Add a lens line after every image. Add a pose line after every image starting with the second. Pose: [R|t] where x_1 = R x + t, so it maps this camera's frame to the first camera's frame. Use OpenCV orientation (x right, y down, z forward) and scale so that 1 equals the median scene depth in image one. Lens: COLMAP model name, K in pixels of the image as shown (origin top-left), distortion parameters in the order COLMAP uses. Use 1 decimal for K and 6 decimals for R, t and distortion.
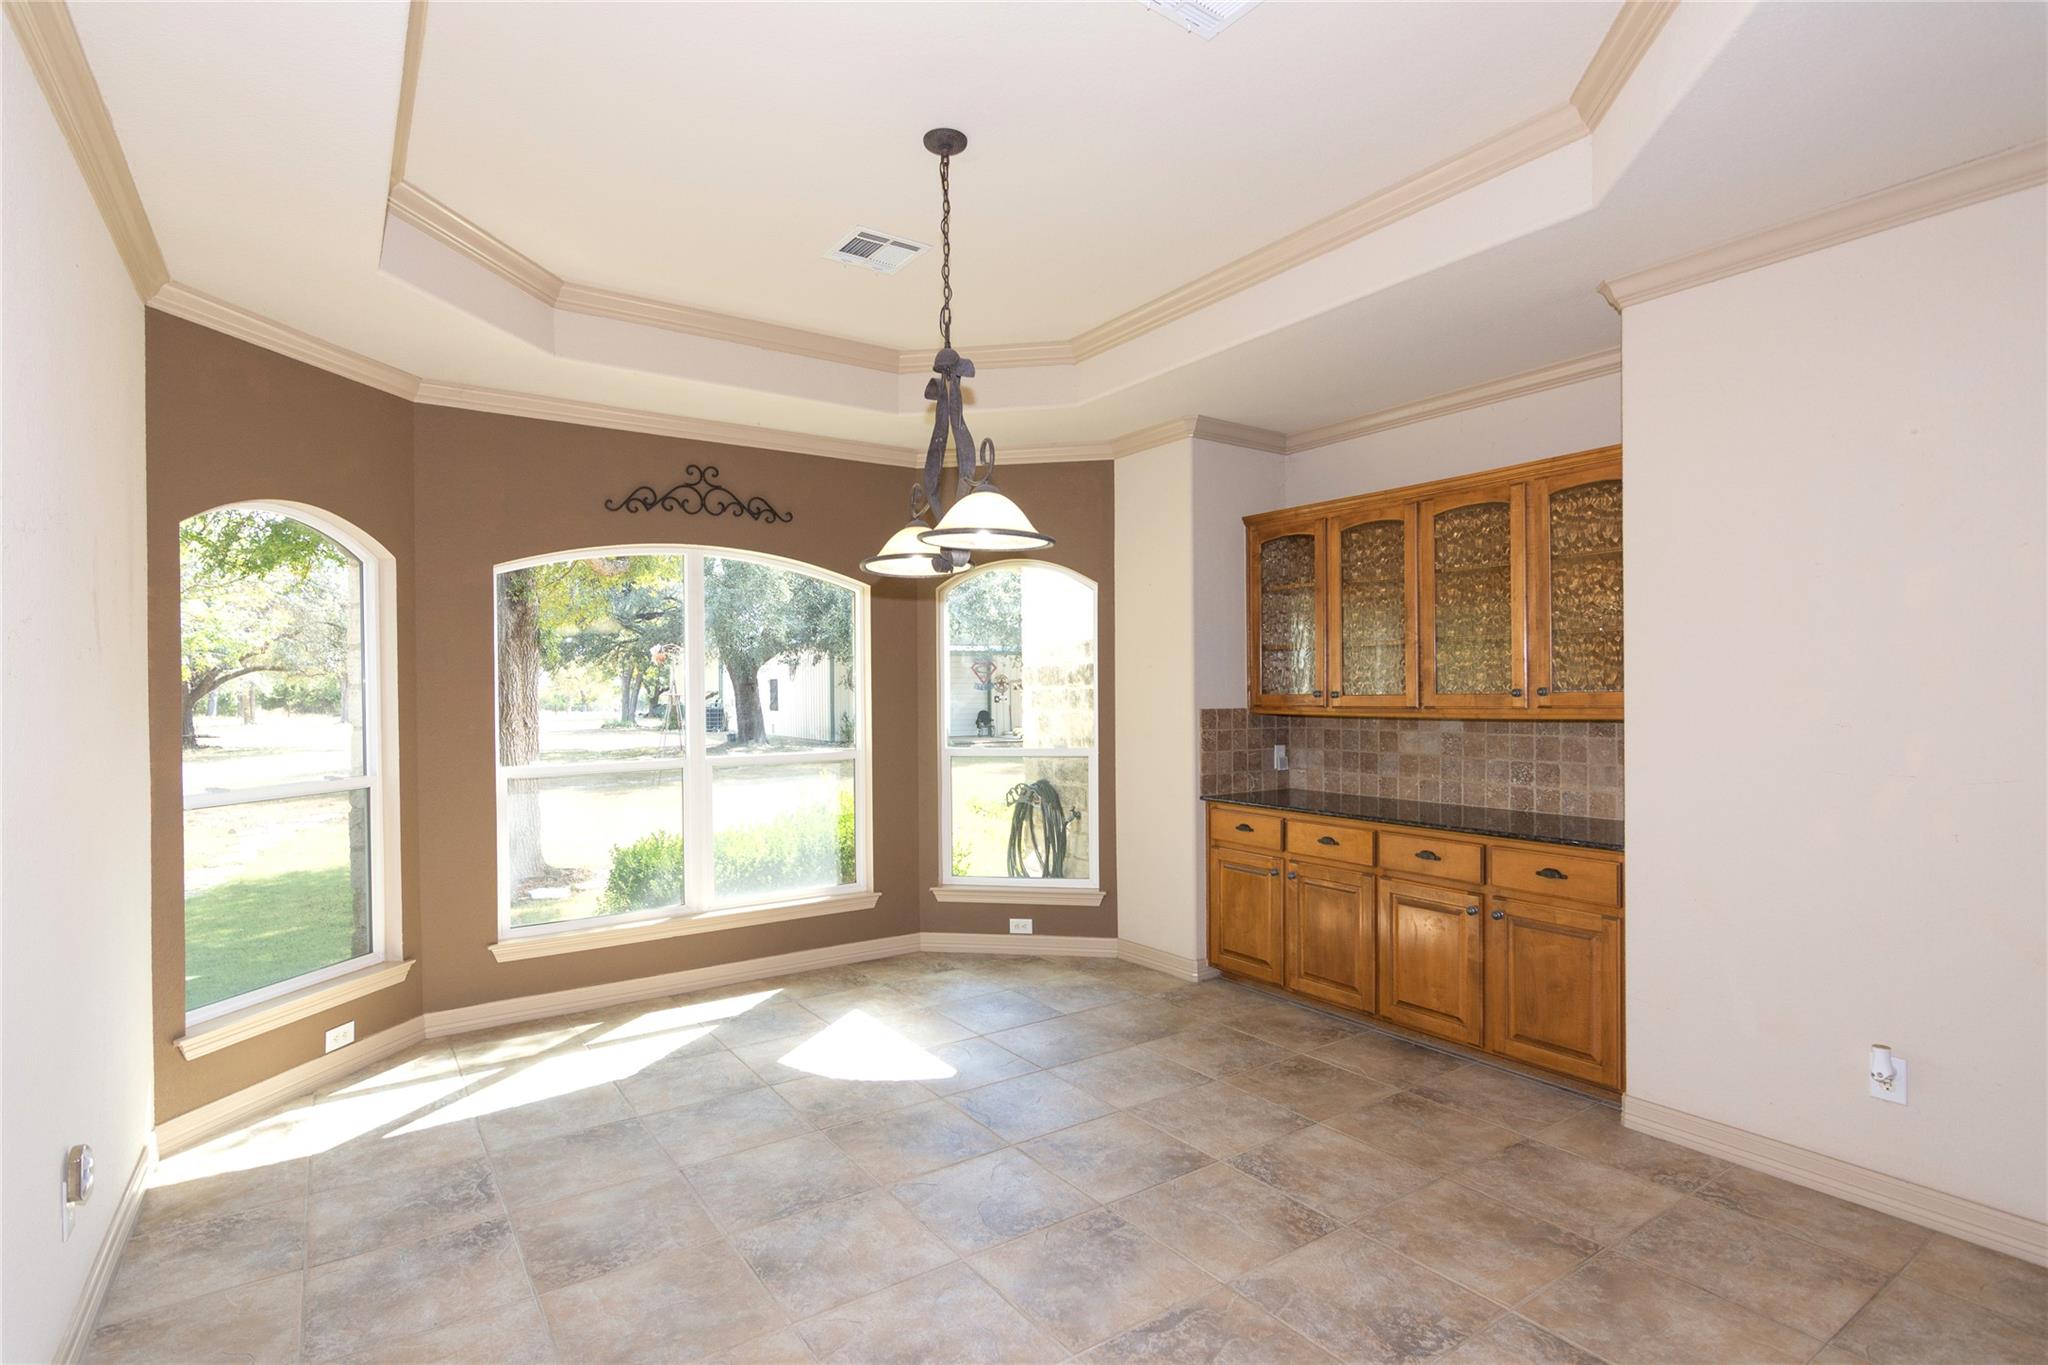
lens RADIAL K [[998.6, 0, 1025.9], [0, 998.6, 682.8], [0, 0, 1]] dist [-0.003220, 0.002645]
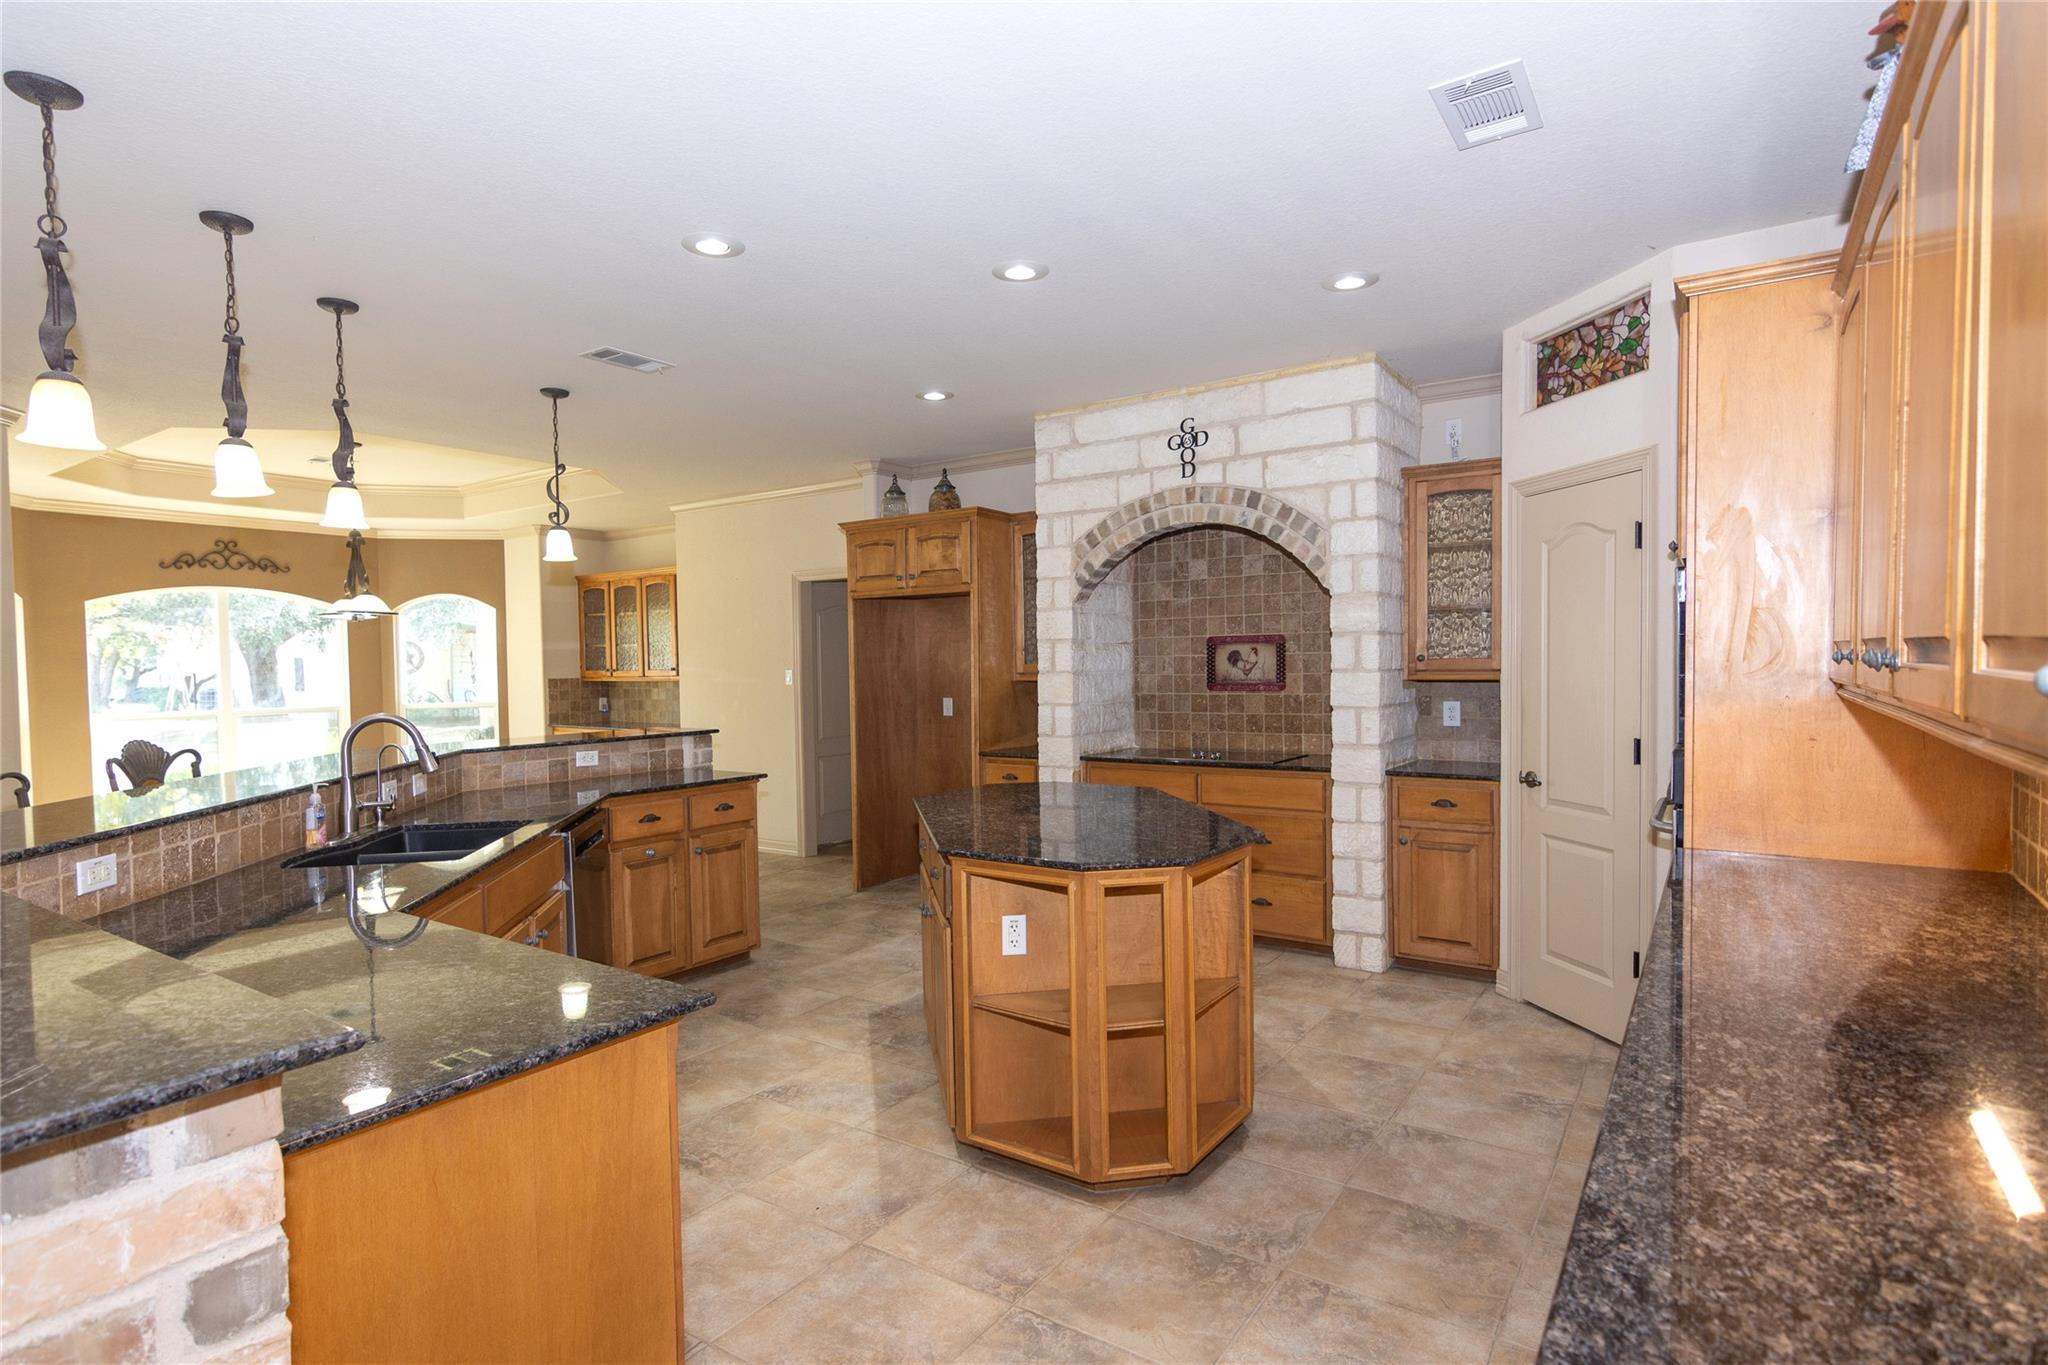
lens RADIAL K [[998.6, 0, 1005.4], [0, 998.6, 689.8], [0, 0, 1]] dist [-0.003220, 0.002645]
pose [[0.933453, -0.012680, 0.358475, 0.302024], [0.002009, 0.999544, 0.030124, -0.007836], [-0.358693, -0.027399, 0.933053, -1.063299]]
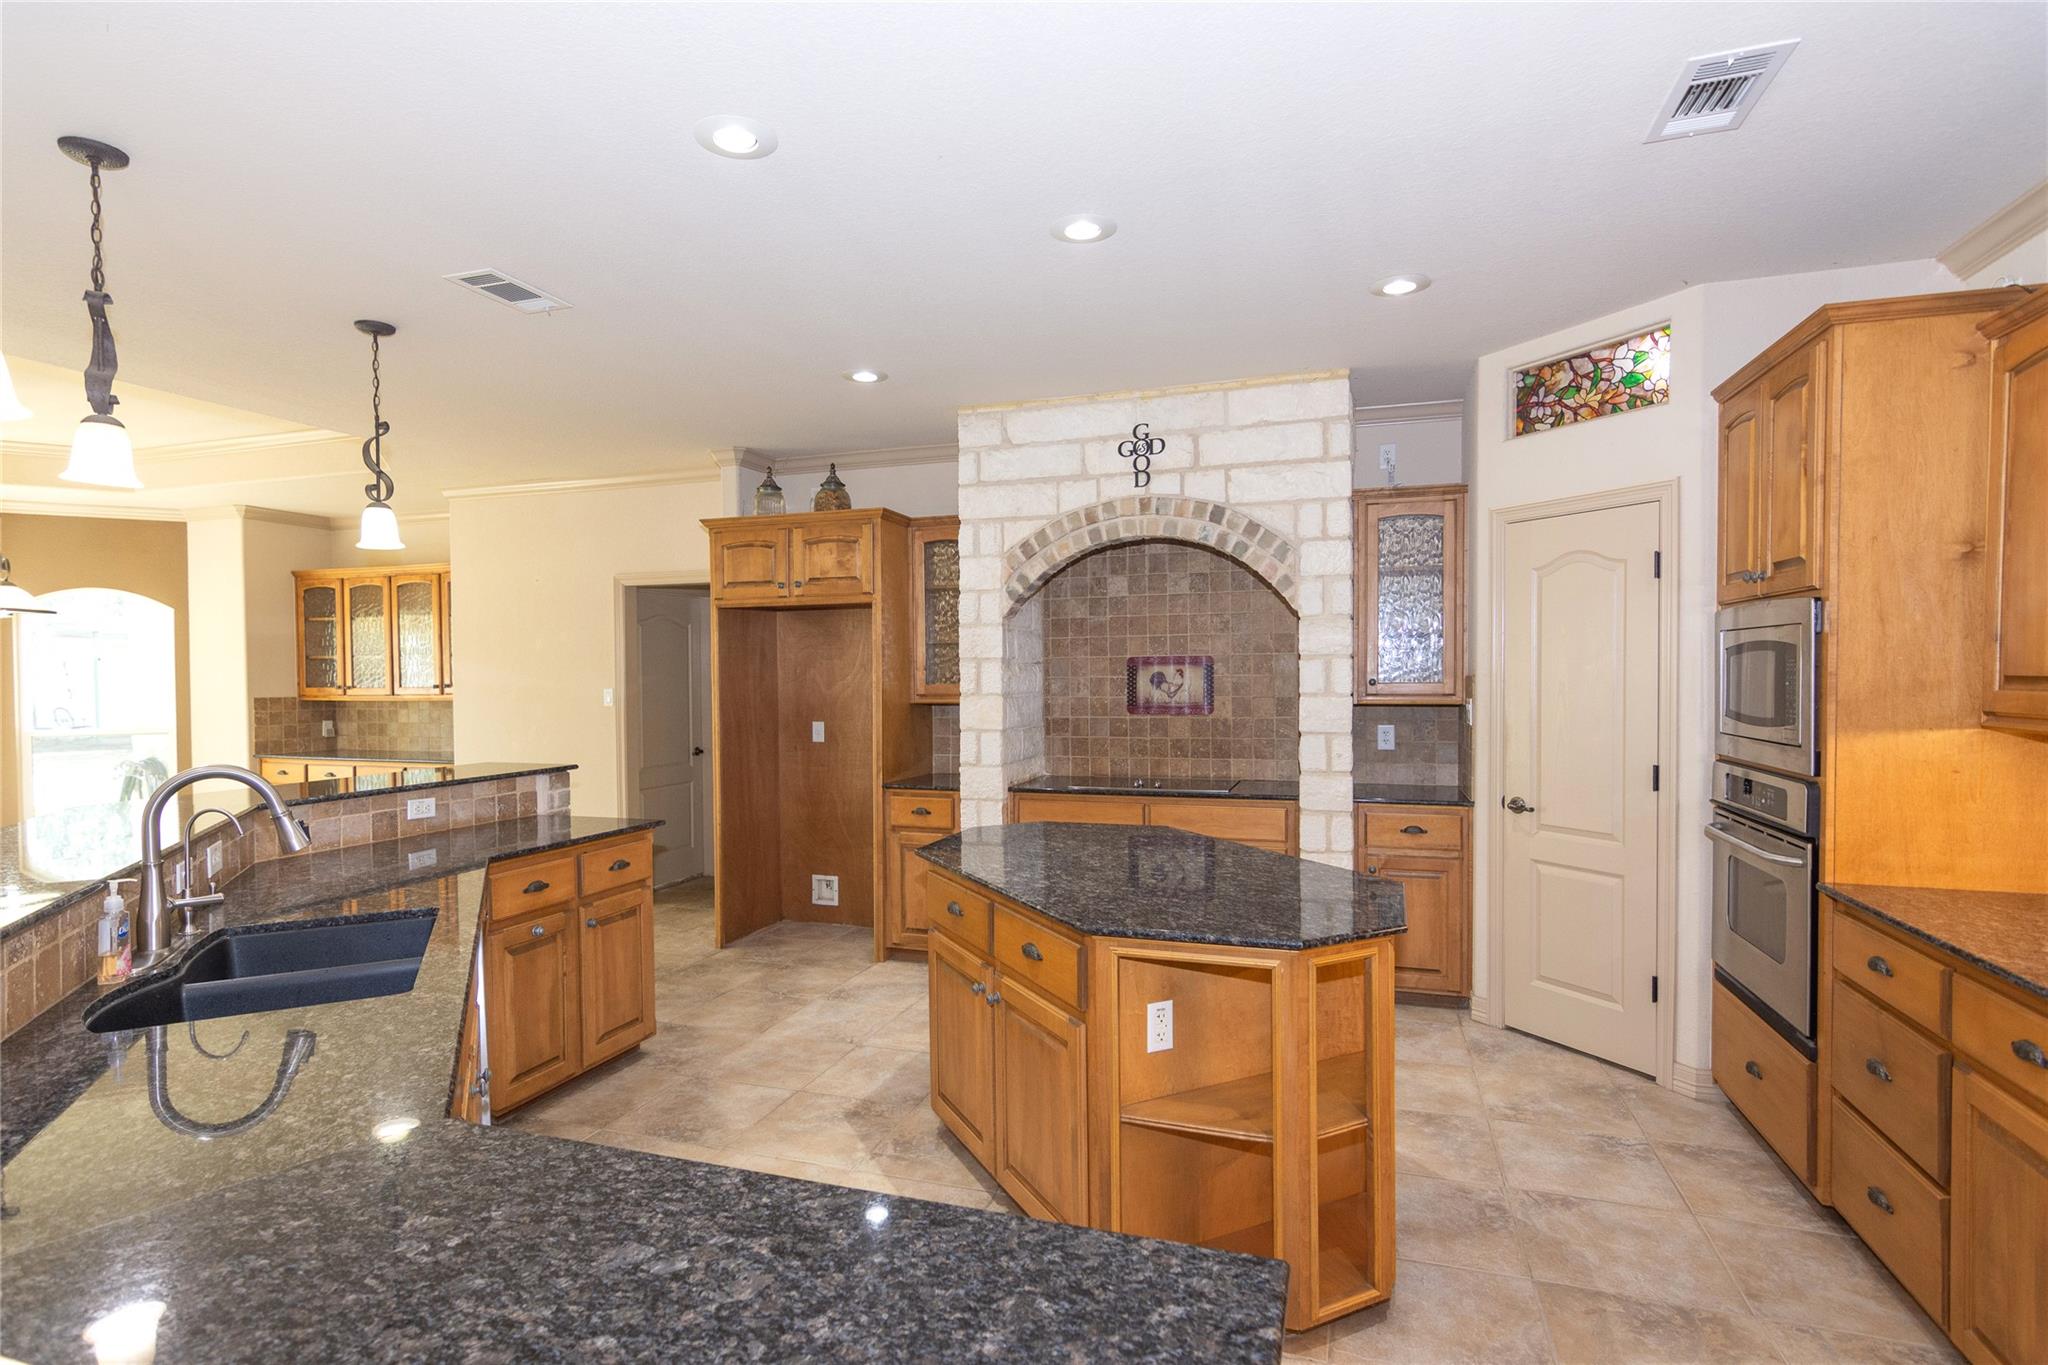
lens RADIAL K [[998.6, 0, 1020.9], [0, 998.6, 691.9], [0, 0, 1]] dist [-0.003220, 0.002645]
pose [[0.801360, -0.006452, 0.598148, 0.200754], [-0.004384, 0.999852, 0.016659, -0.012677], [-0.598166, -0.015972, 0.801213, -0.899944]]
